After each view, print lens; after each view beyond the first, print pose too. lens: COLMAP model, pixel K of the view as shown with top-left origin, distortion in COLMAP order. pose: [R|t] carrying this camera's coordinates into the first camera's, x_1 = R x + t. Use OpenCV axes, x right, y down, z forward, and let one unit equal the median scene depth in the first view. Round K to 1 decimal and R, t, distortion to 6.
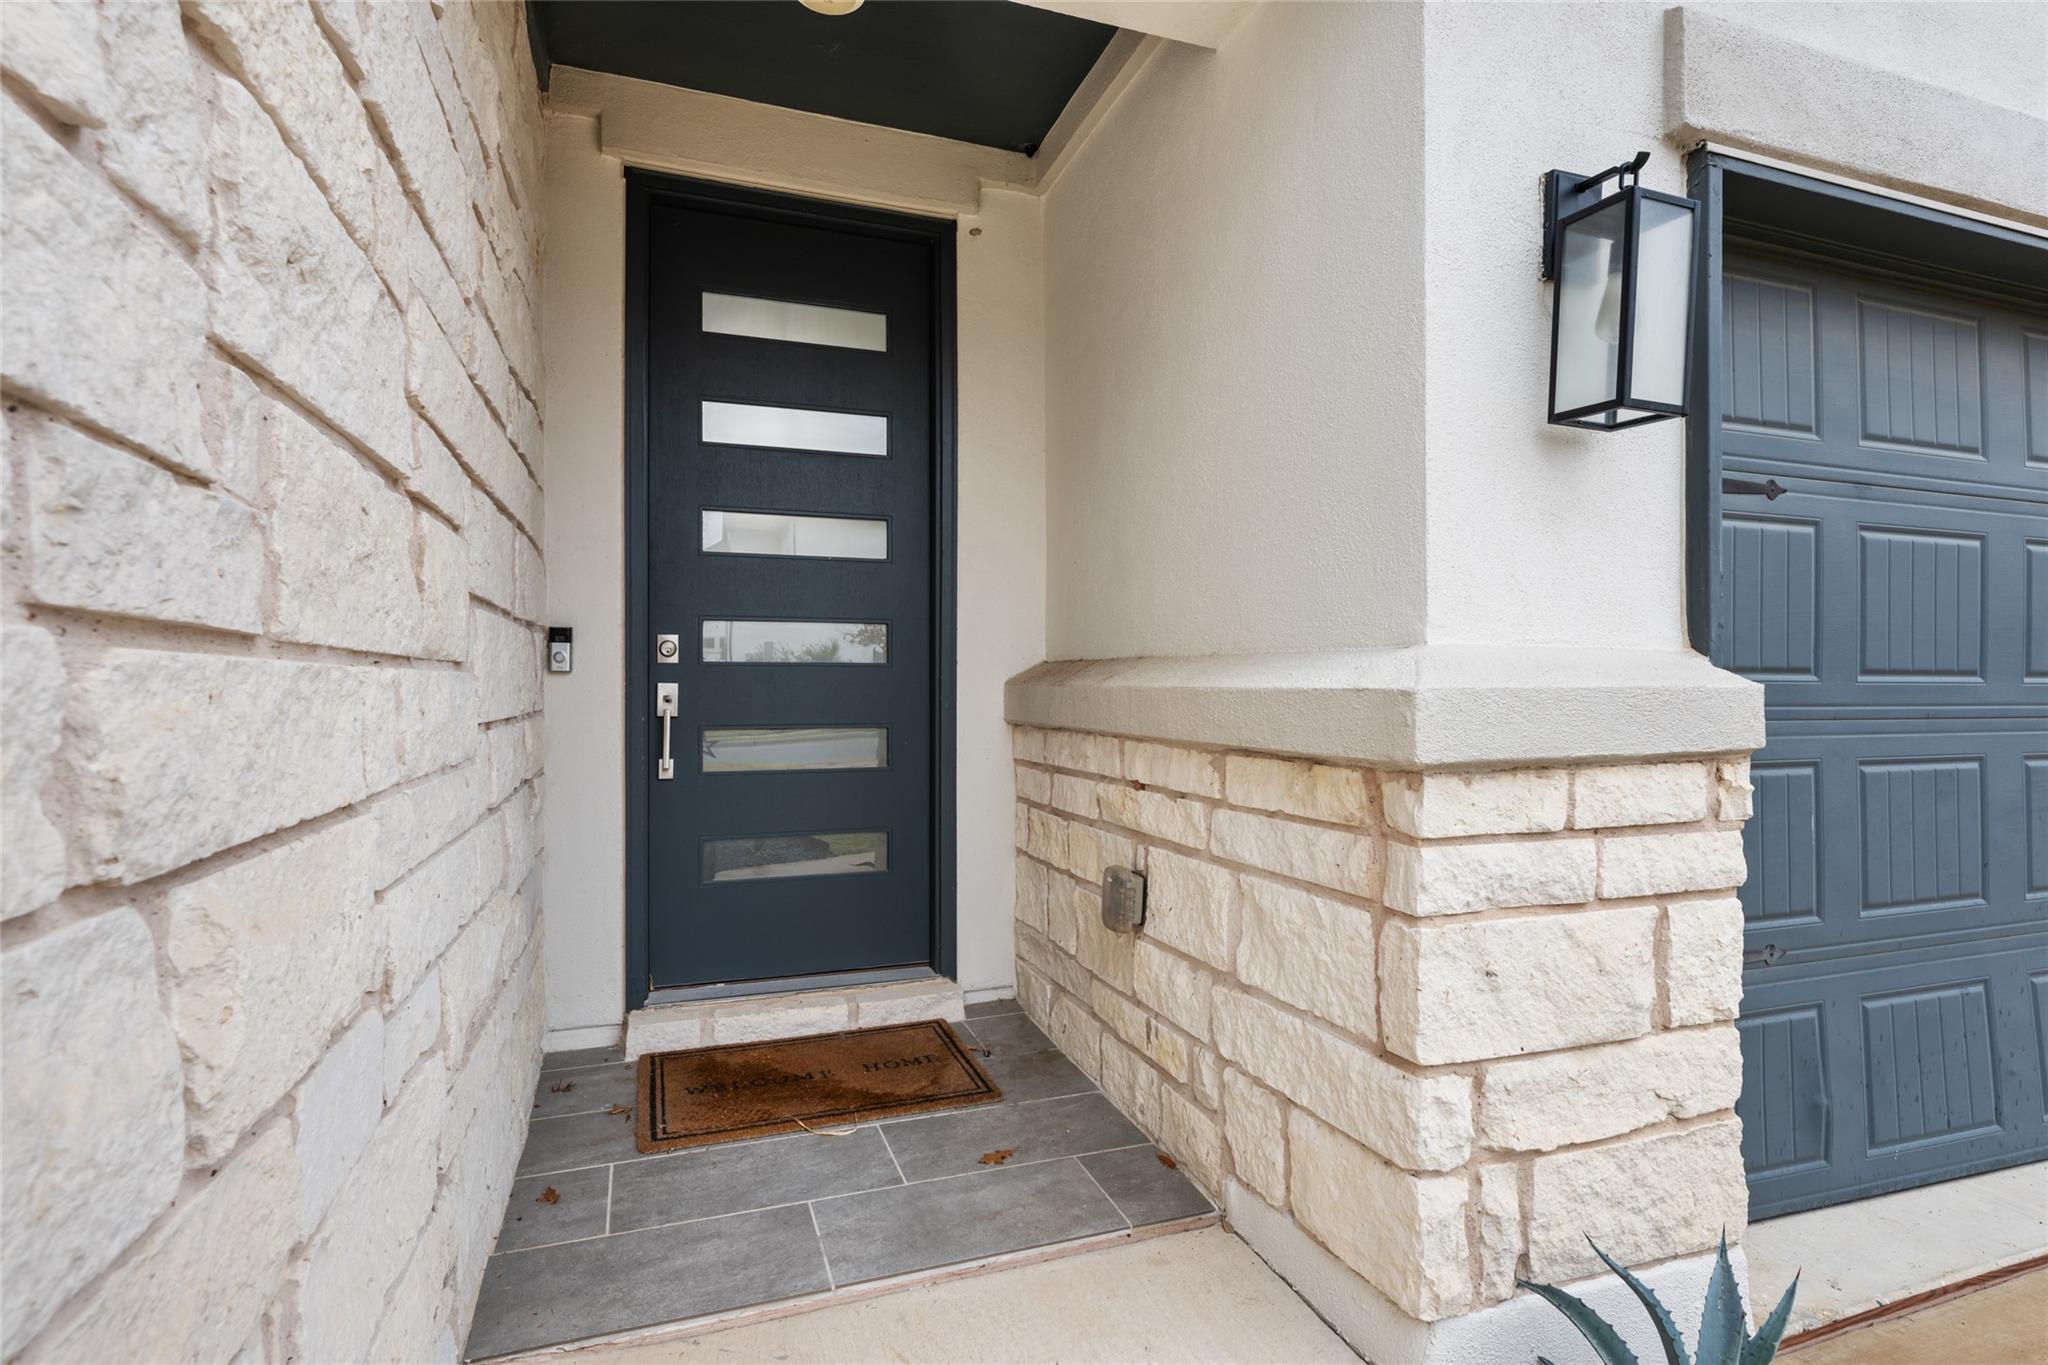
lens RADIAL K [[1135.5, 0, 1024.0], [0, 1135.5, 682.5], [0, 0, 1]] dist [0.000124, 0.000054]
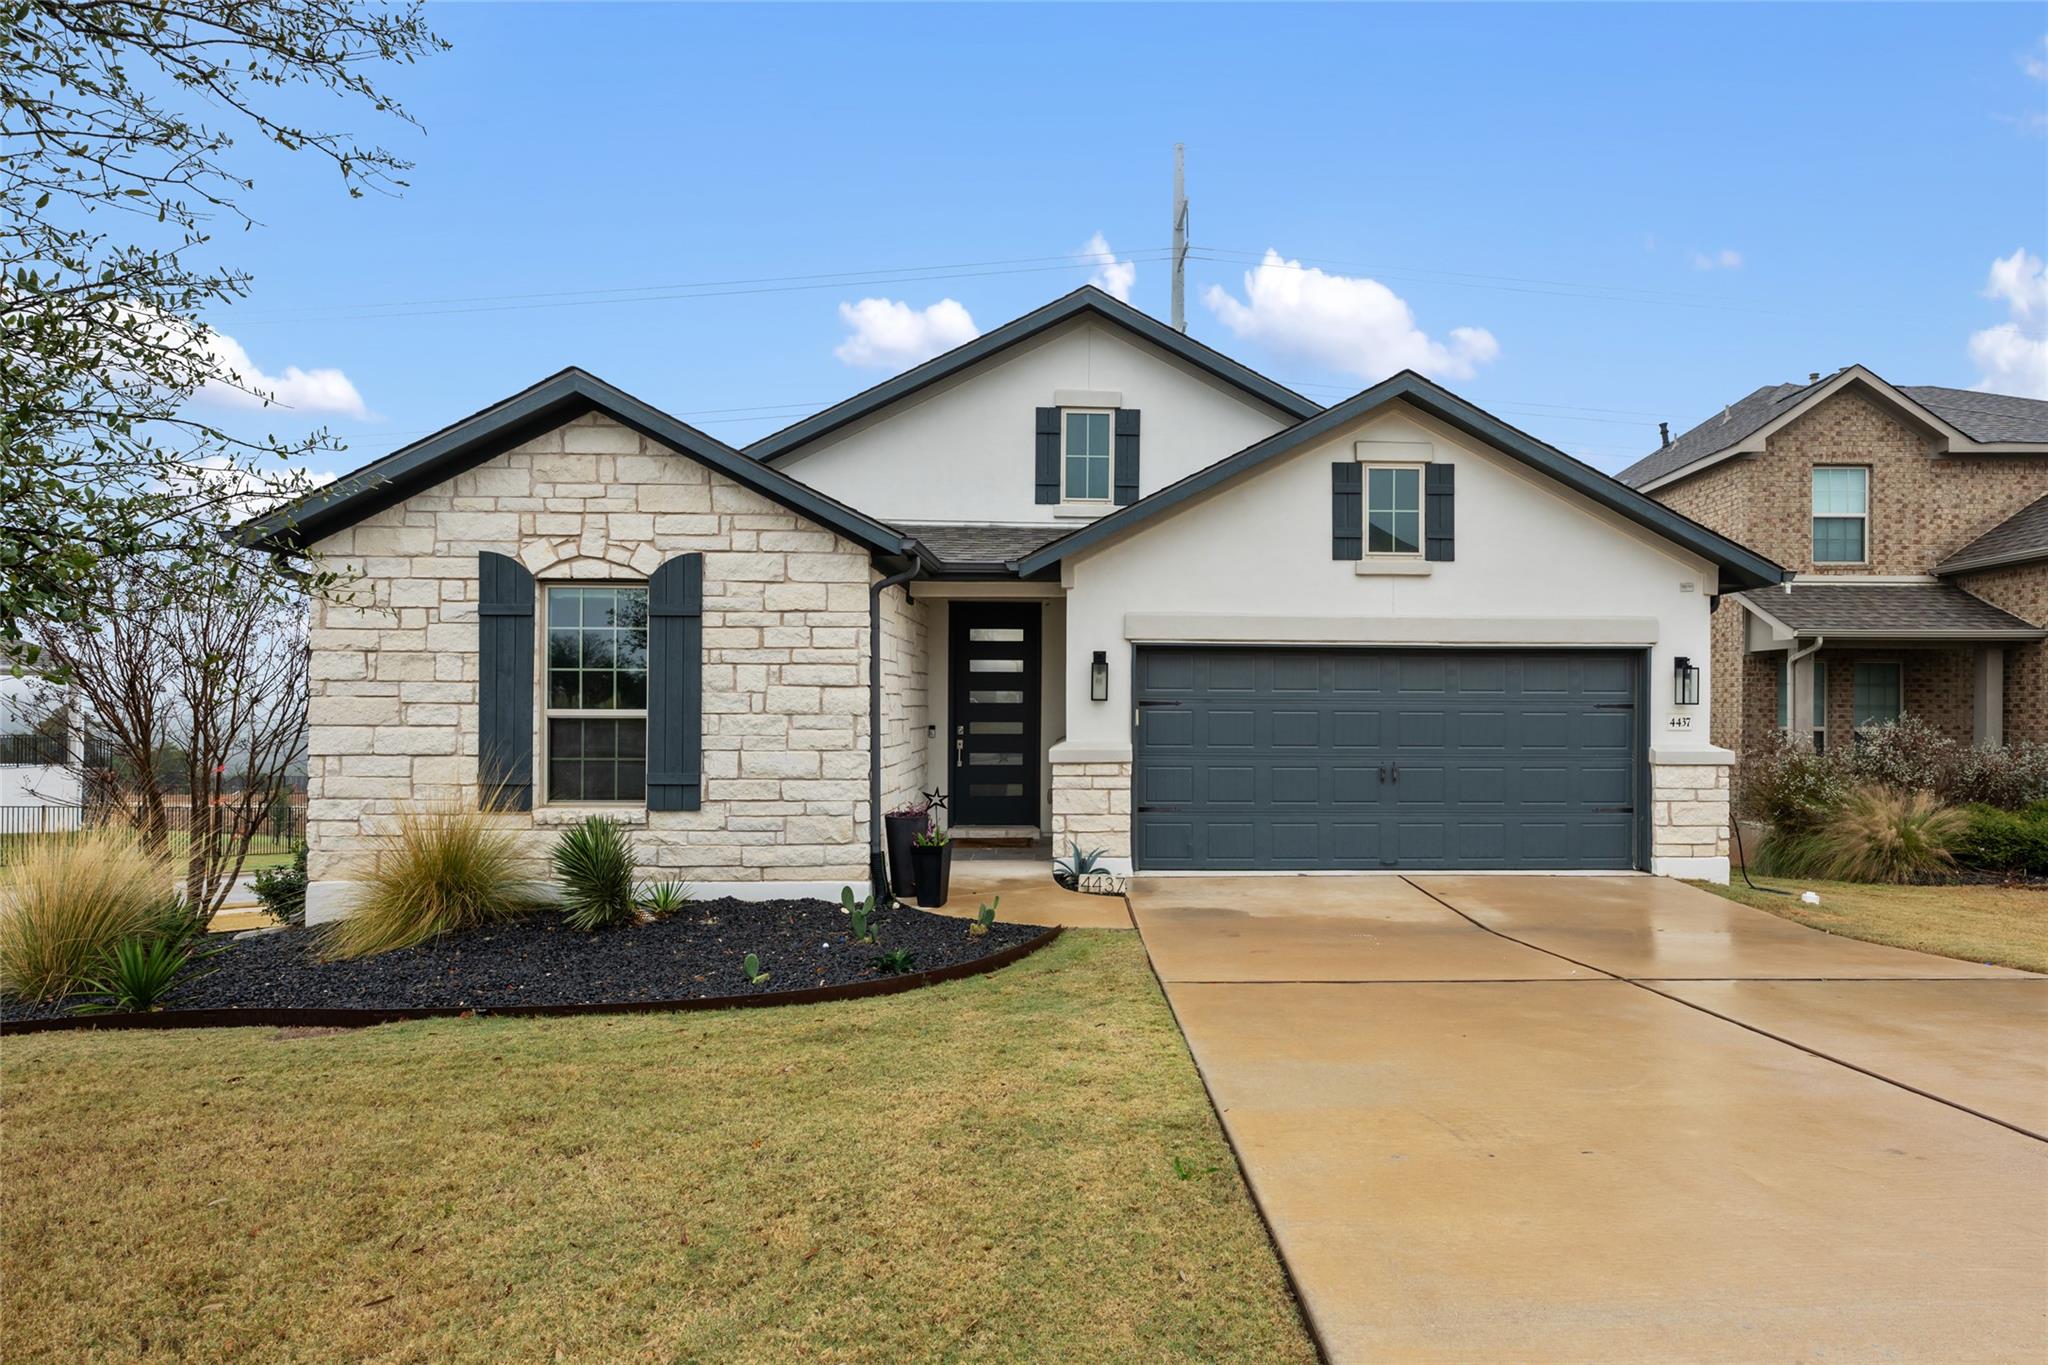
lens RADIAL K [[887.1, 0, 1034.0], [0, 887.1, 705.5], [0, 0, 1]] dist [-0.000794, -0.000025]
pose [[0.948793, 0.000269, -0.315898, 0.969036], [-0.002407, 0.999977, -0.006379, -0.111599], [0.315889, 0.006812, 0.948772, -1.936502]]
